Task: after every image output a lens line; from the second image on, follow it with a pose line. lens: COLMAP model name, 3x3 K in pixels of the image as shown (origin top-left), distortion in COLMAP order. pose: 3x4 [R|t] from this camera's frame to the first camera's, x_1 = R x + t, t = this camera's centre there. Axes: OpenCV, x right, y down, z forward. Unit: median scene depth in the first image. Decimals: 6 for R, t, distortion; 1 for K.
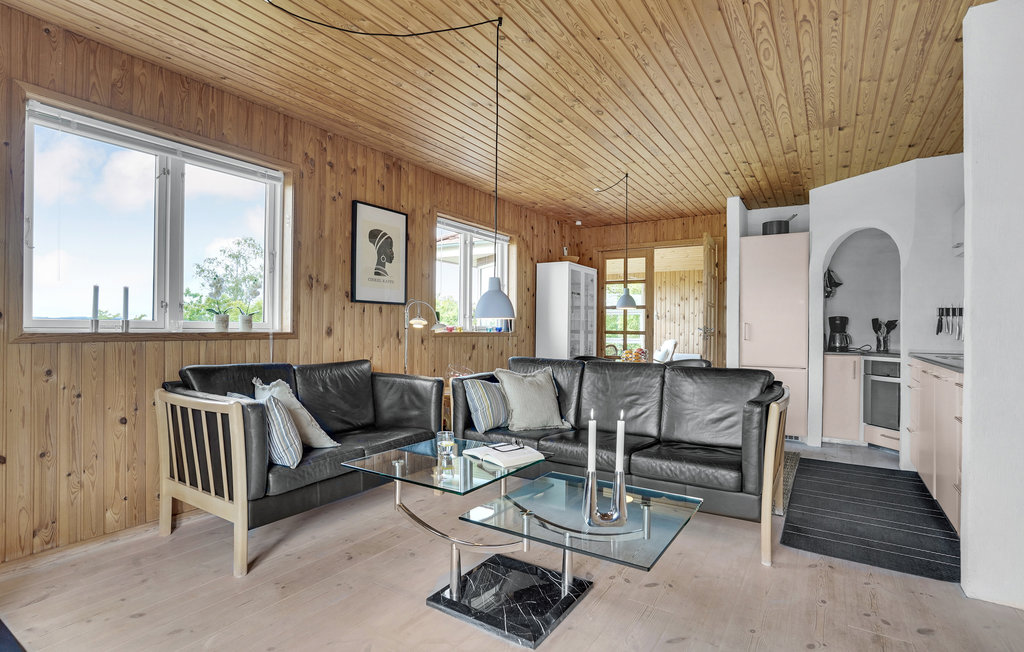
lens RADIAL K [[511.8, 0, 508.9], [0, 511.8, 332.8], [0, 0, 1]] dist [-0.063911, 0.002012]
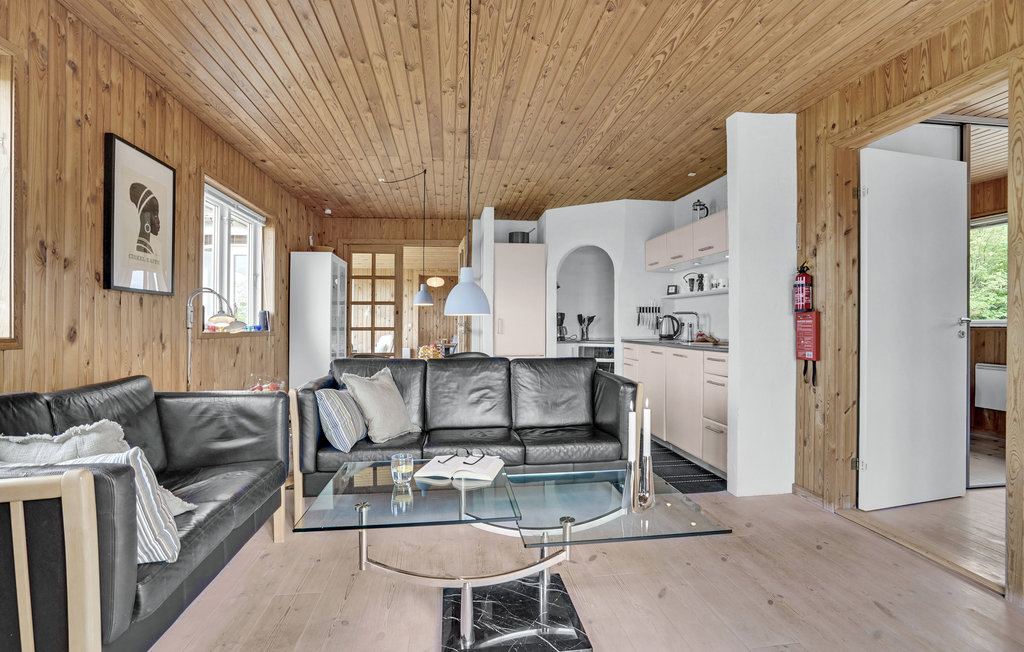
lens RADIAL K [[488.3, 0, 523.4], [0, 488.3, 327.5], [0, 0, 1]] dist [-0.053031, 0.016971]
pose [[0.741092, -0.016035, 0.671212, -0.296416], [0.017122, 0.999841, 0.004981, -0.004498], [-0.671185, 0.007802, 0.741248, 0.177265]]
